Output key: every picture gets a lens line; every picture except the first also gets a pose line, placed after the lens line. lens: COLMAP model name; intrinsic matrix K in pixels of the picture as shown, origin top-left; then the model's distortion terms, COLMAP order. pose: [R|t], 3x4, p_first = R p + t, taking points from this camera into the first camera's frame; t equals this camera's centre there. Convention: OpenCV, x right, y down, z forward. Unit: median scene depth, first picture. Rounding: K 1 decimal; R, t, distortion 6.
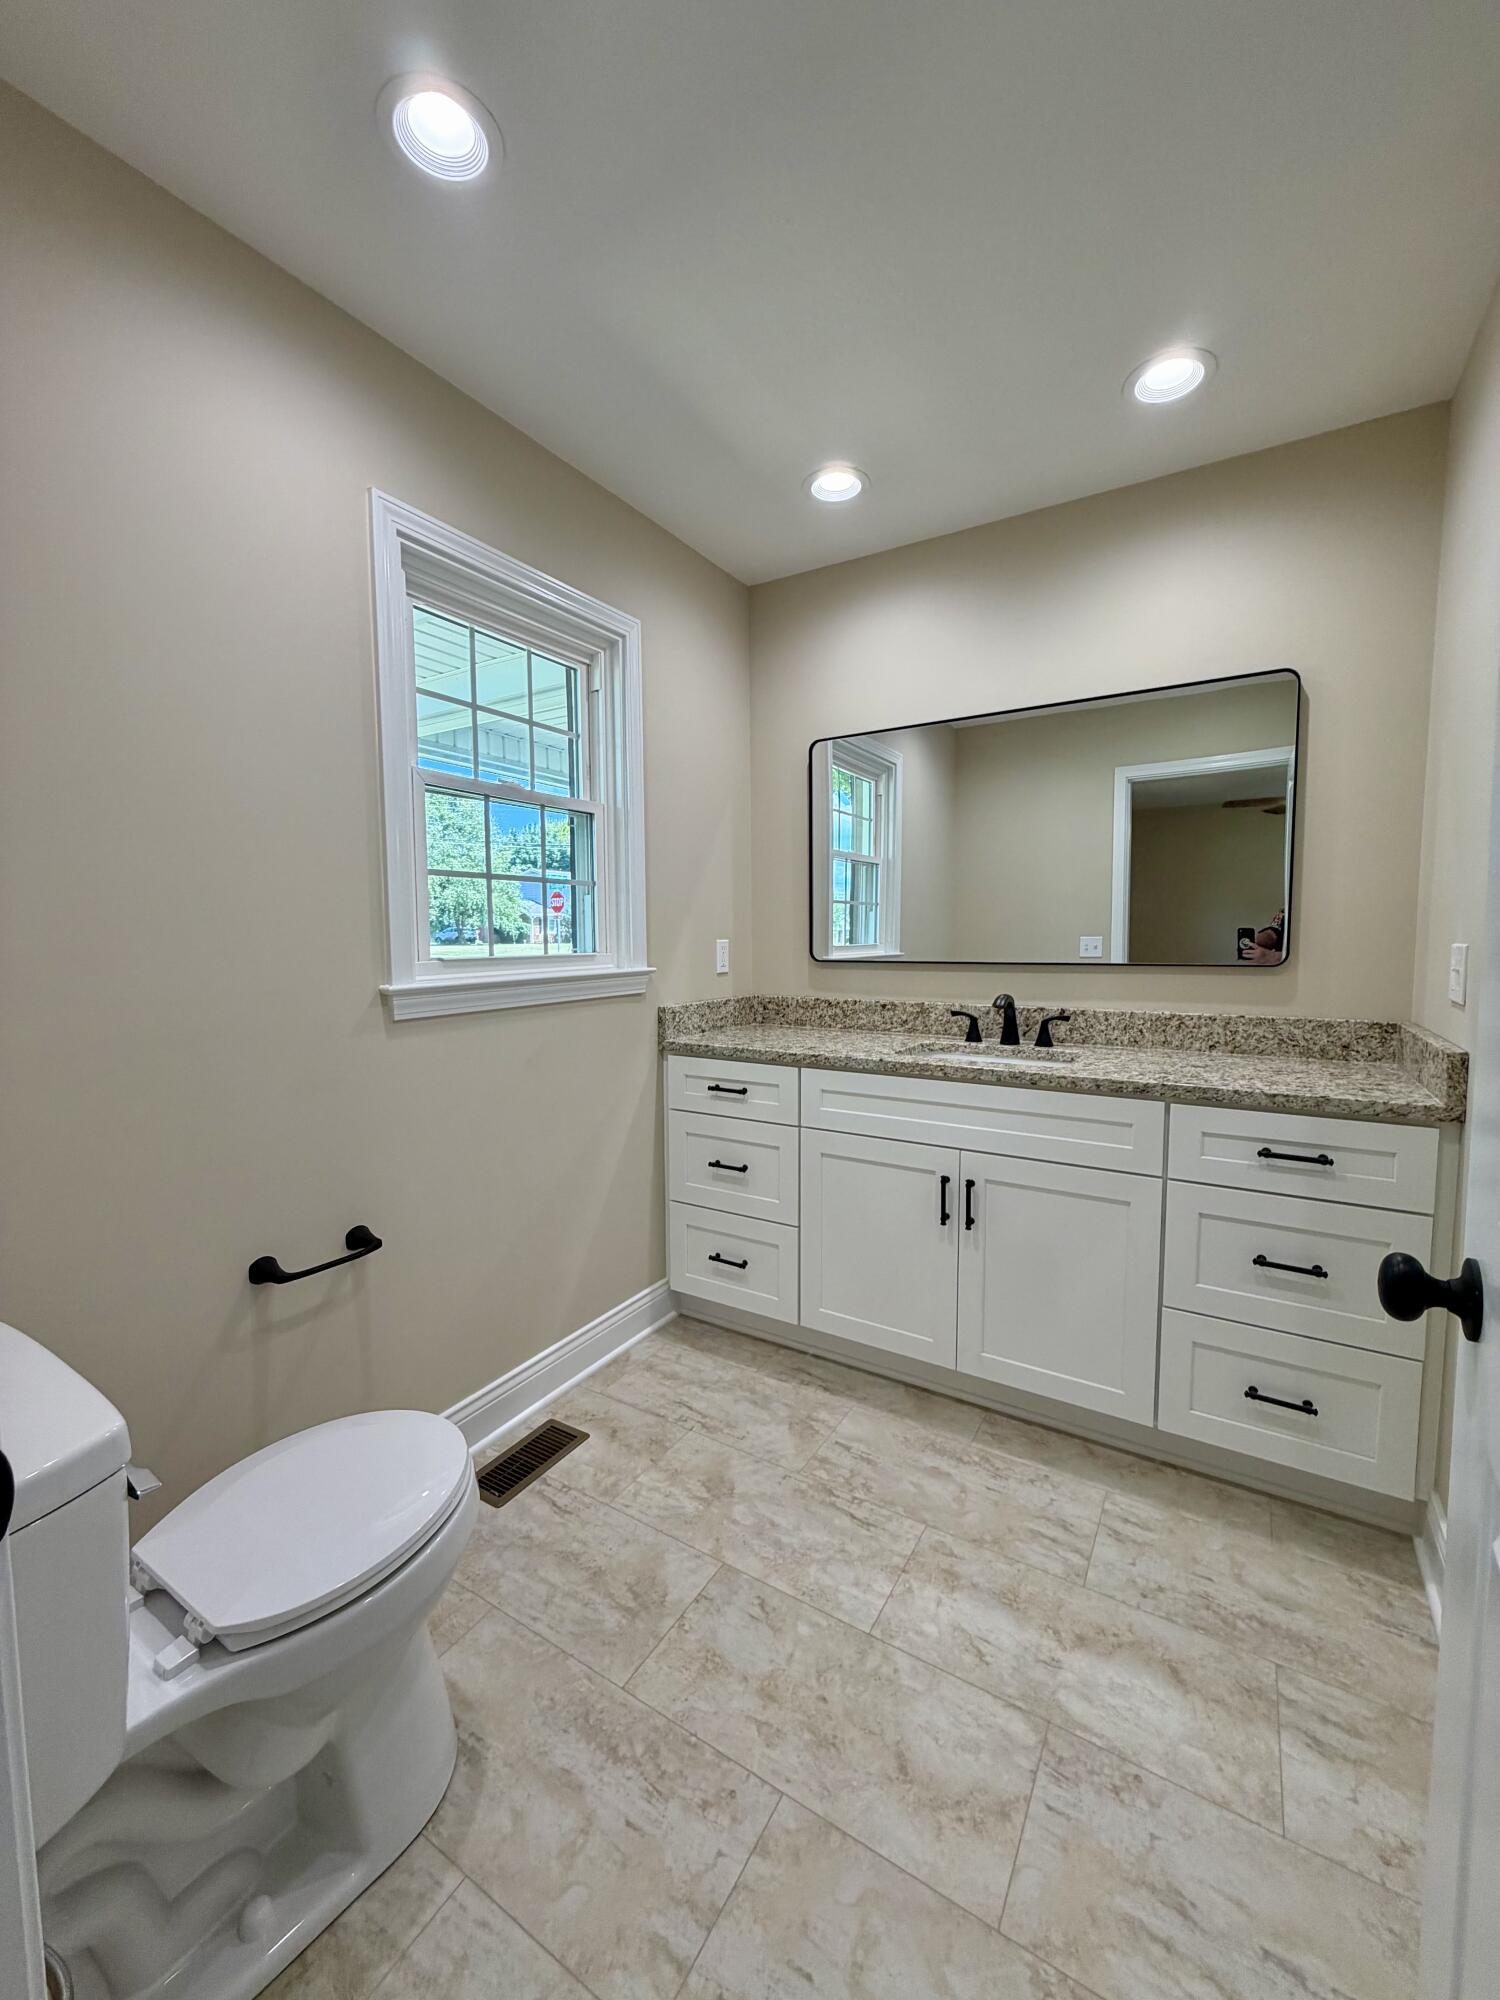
lens RADIAL K [[800.3, 0, 749.3], [0, 800.3, 997.4], [0, 0, 1]] dist [-0.000680, 0.000514]
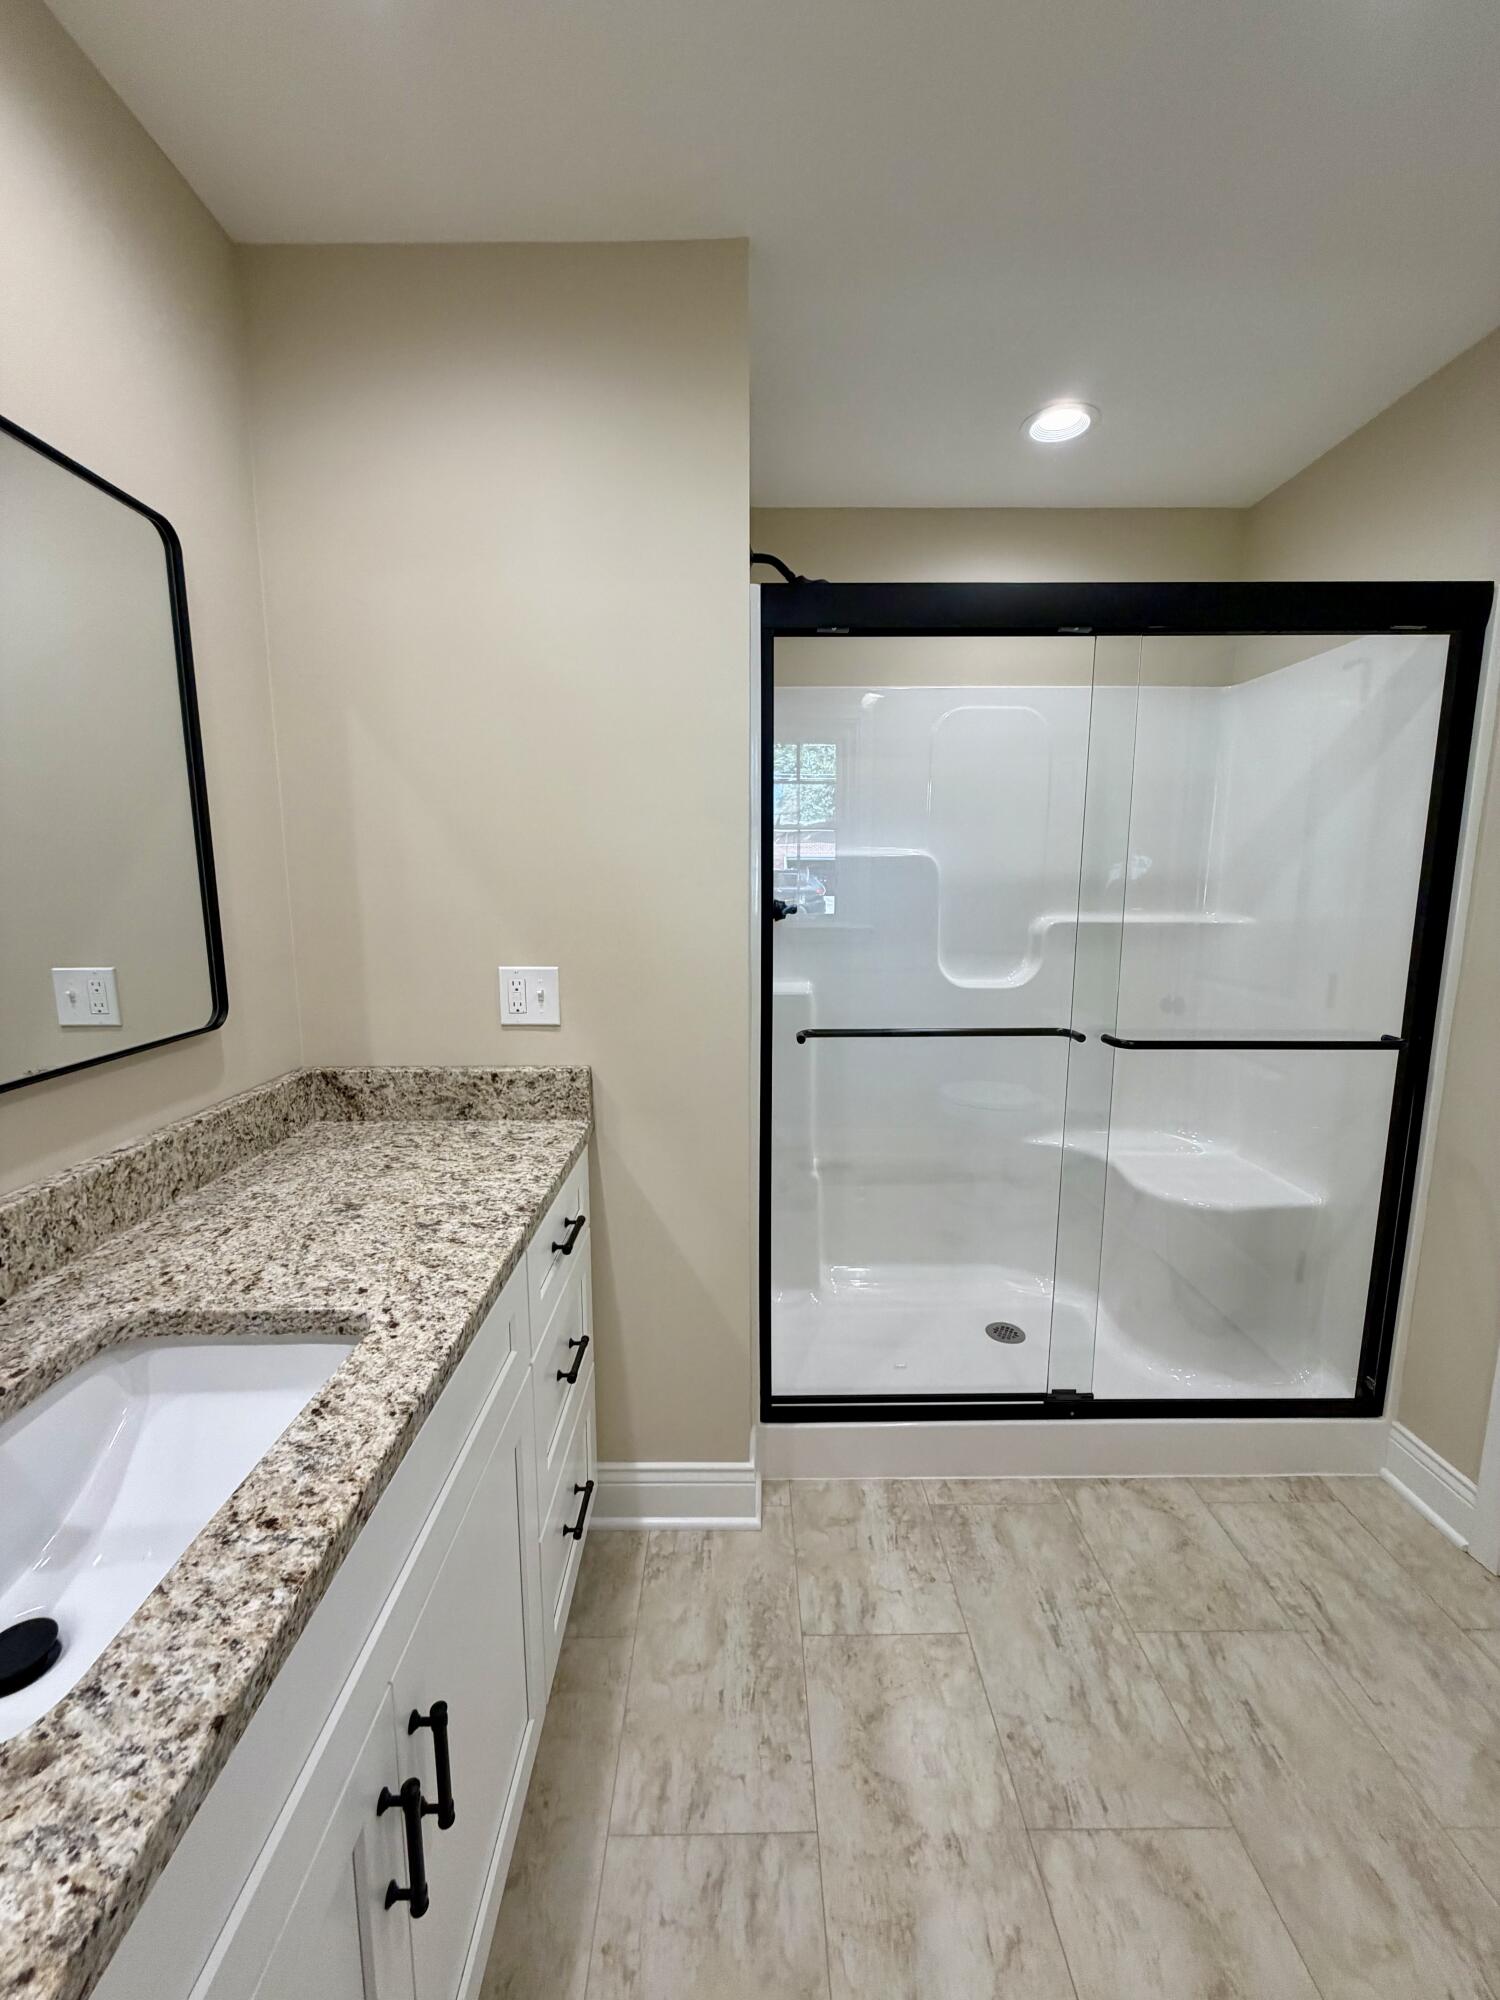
lens RADIAL K [[800.3, 0, 745.1], [0, 800.3, 1001.3], [0, 0, 1]] dist [-0.000680, 0.000514]
pose [[-0.537581, -0.120472, 0.834562, -0.094340], [0.073096, 0.979357, 0.188458, -0.202527], [-0.840038, 0.162315, -0.517677, 1.373076]]
